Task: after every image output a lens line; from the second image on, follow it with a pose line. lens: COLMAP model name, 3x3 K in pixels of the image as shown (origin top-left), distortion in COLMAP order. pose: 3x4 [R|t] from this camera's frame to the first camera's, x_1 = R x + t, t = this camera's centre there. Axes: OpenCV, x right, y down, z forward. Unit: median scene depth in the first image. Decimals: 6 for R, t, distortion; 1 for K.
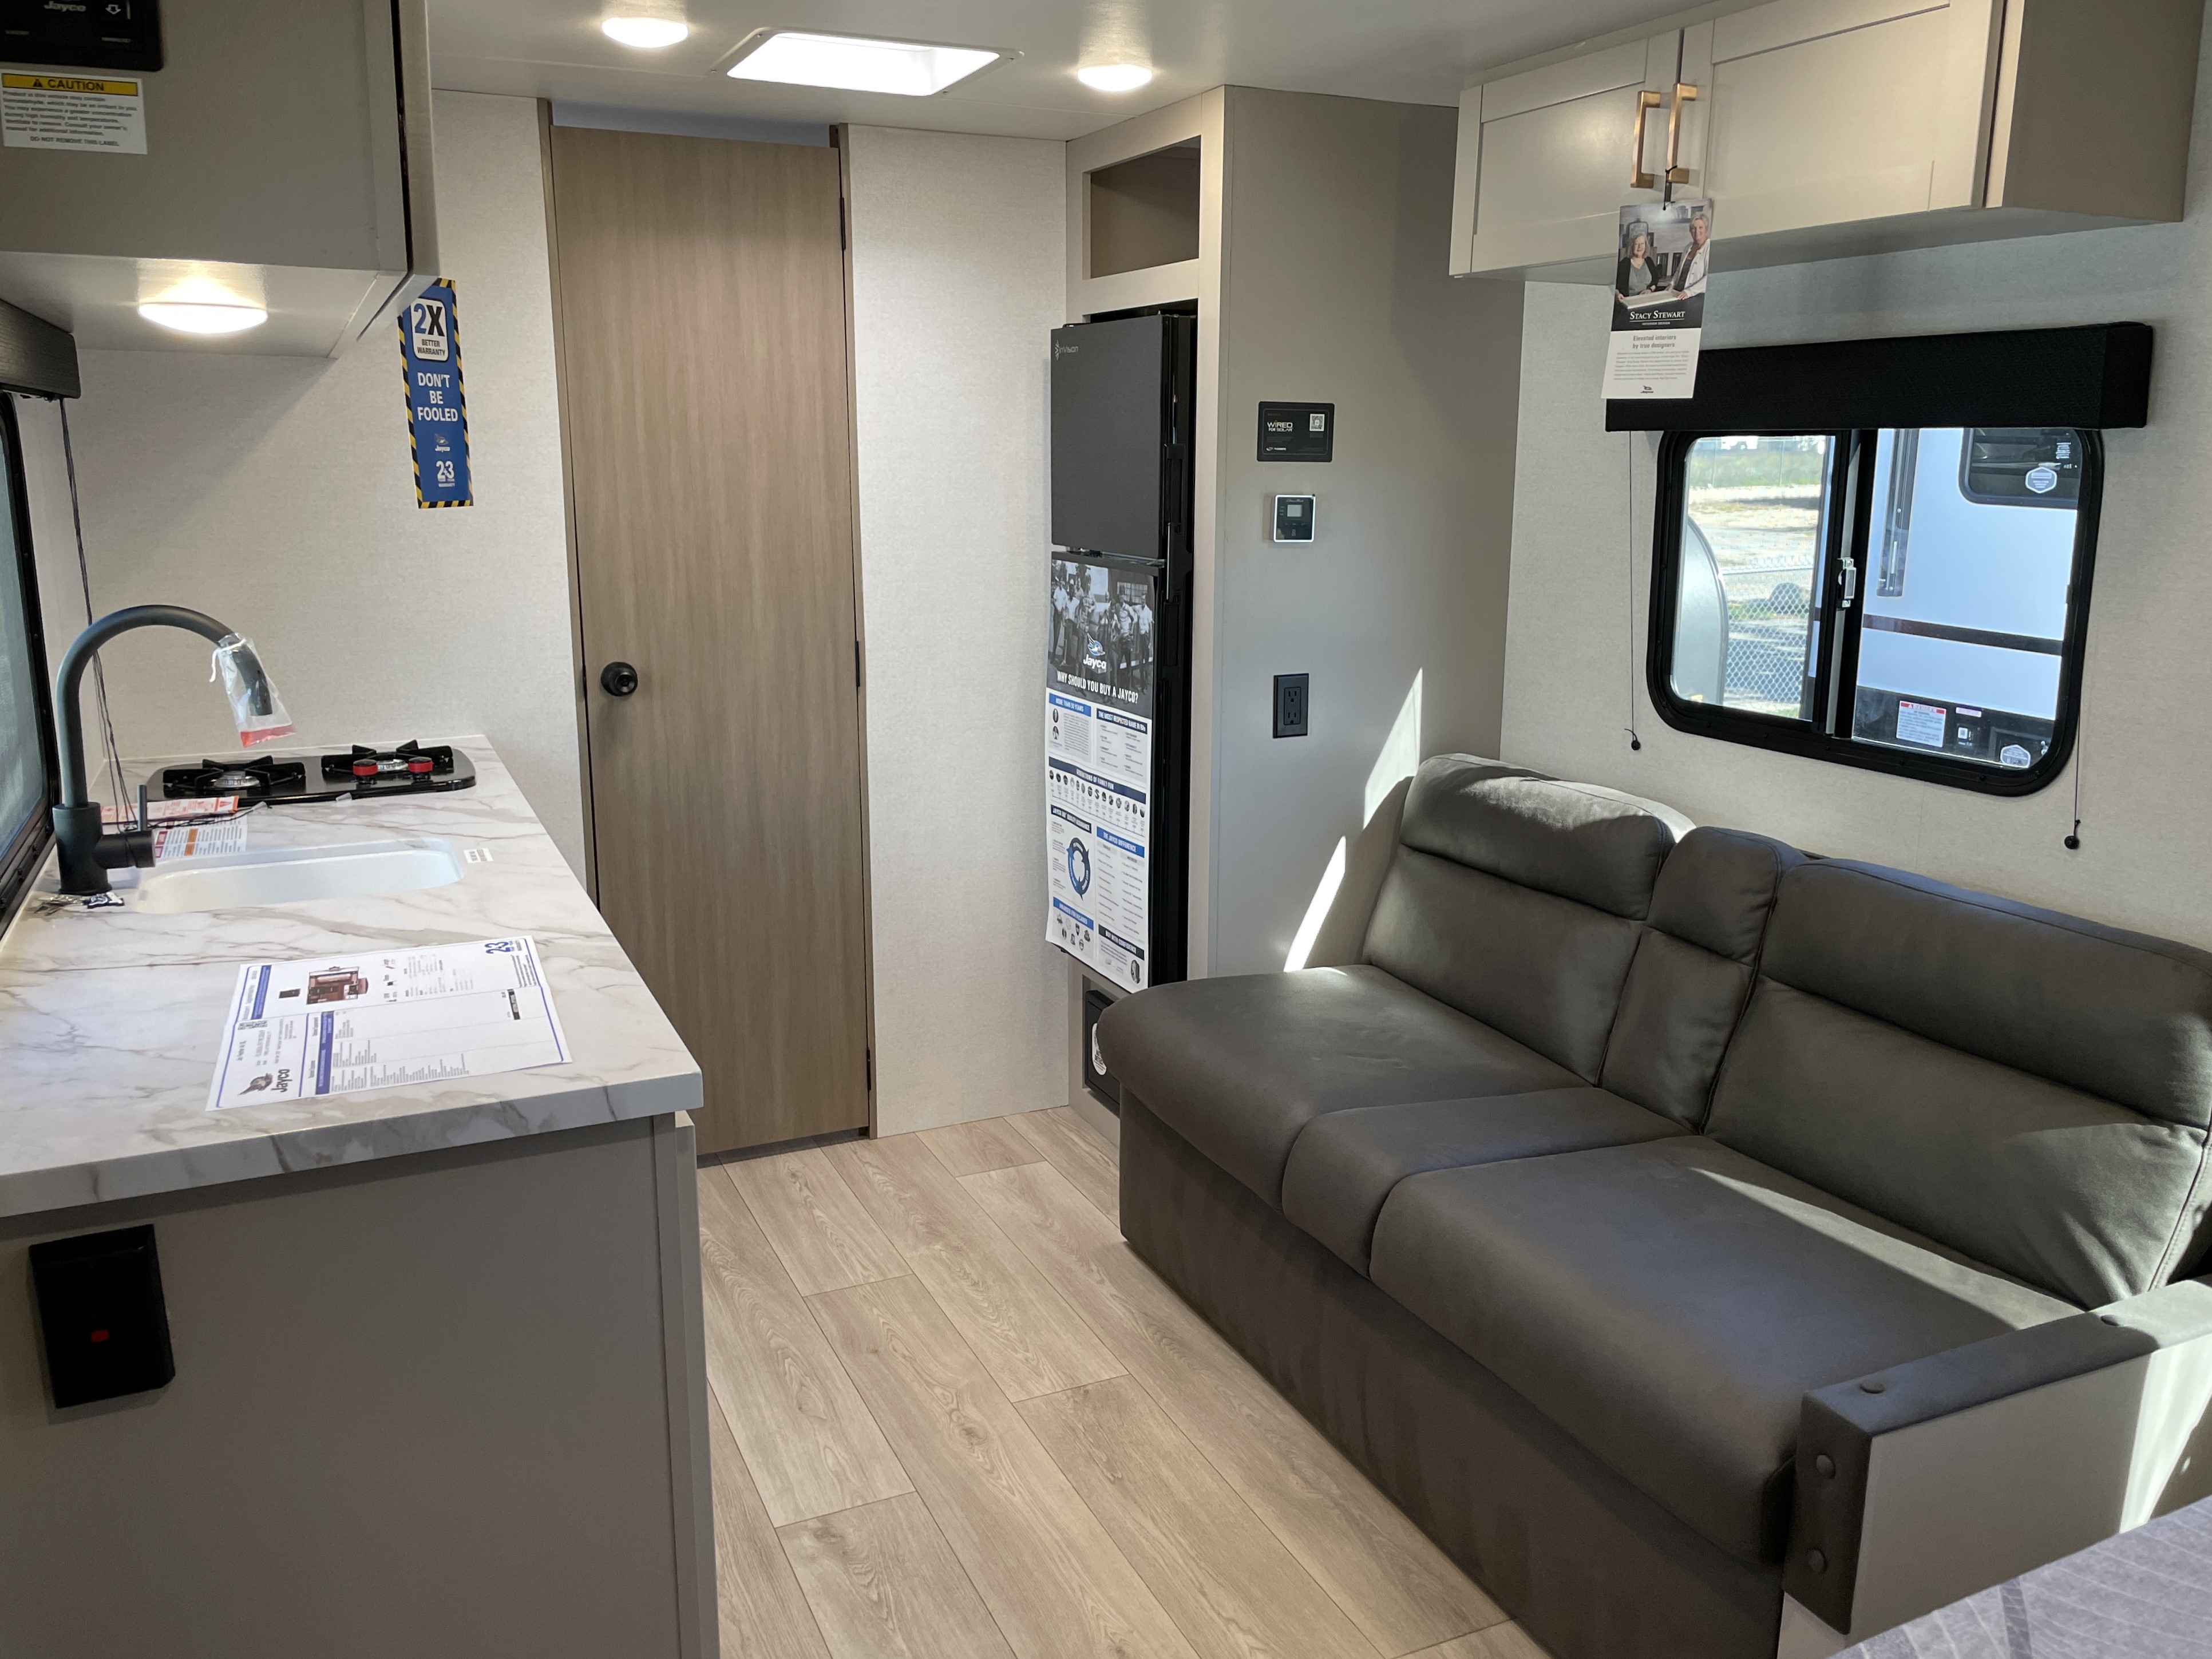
lens RADIAL K [[1742.2, 0, 1114.6], [0, 1742.2, 833.9], [0, 0, 1]] dist [0.005972, -0.002686]
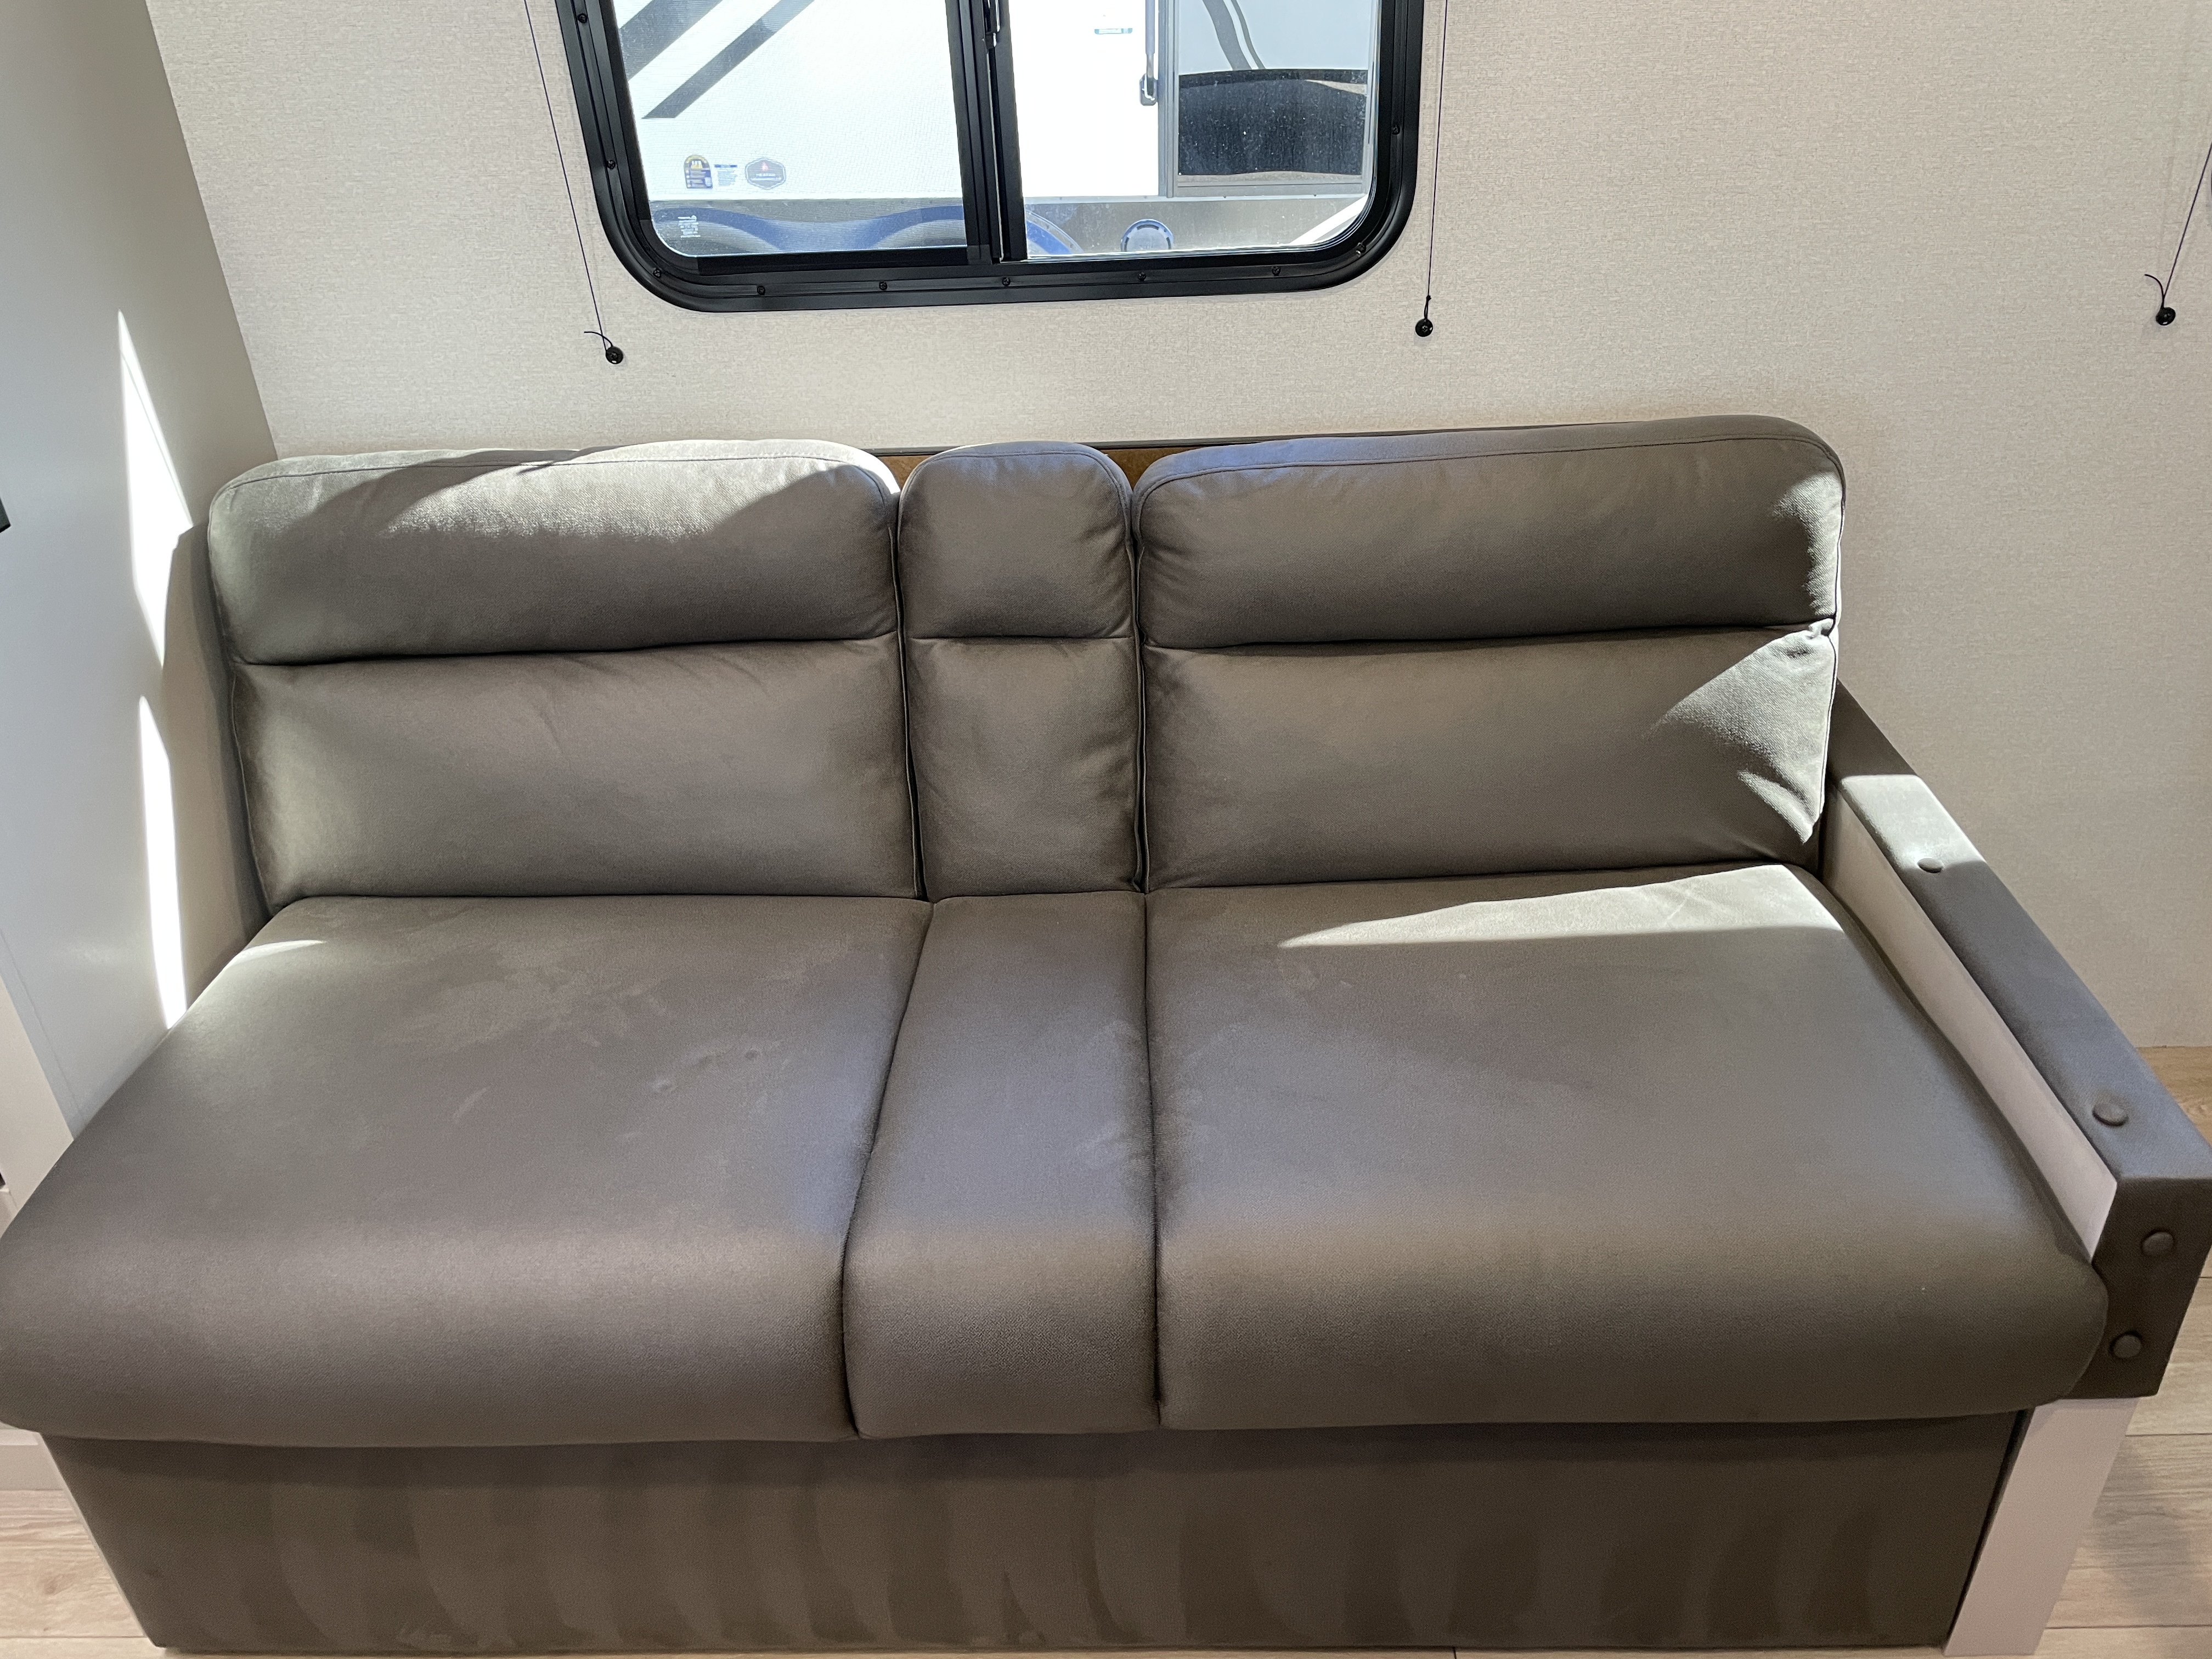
lens RADIAL K [[1654.2, 0, 1101.8], [0, 1654.2, 812.5], [0, 0, 1]] dist [0.097747, -0.111551]
pose [[0.437745, -0.467778, 0.767830, -0.155739], [0.235527, 0.883838, 0.404176, -0.120187], [-0.867702, 0.003919, 0.497070, 0.665909]]
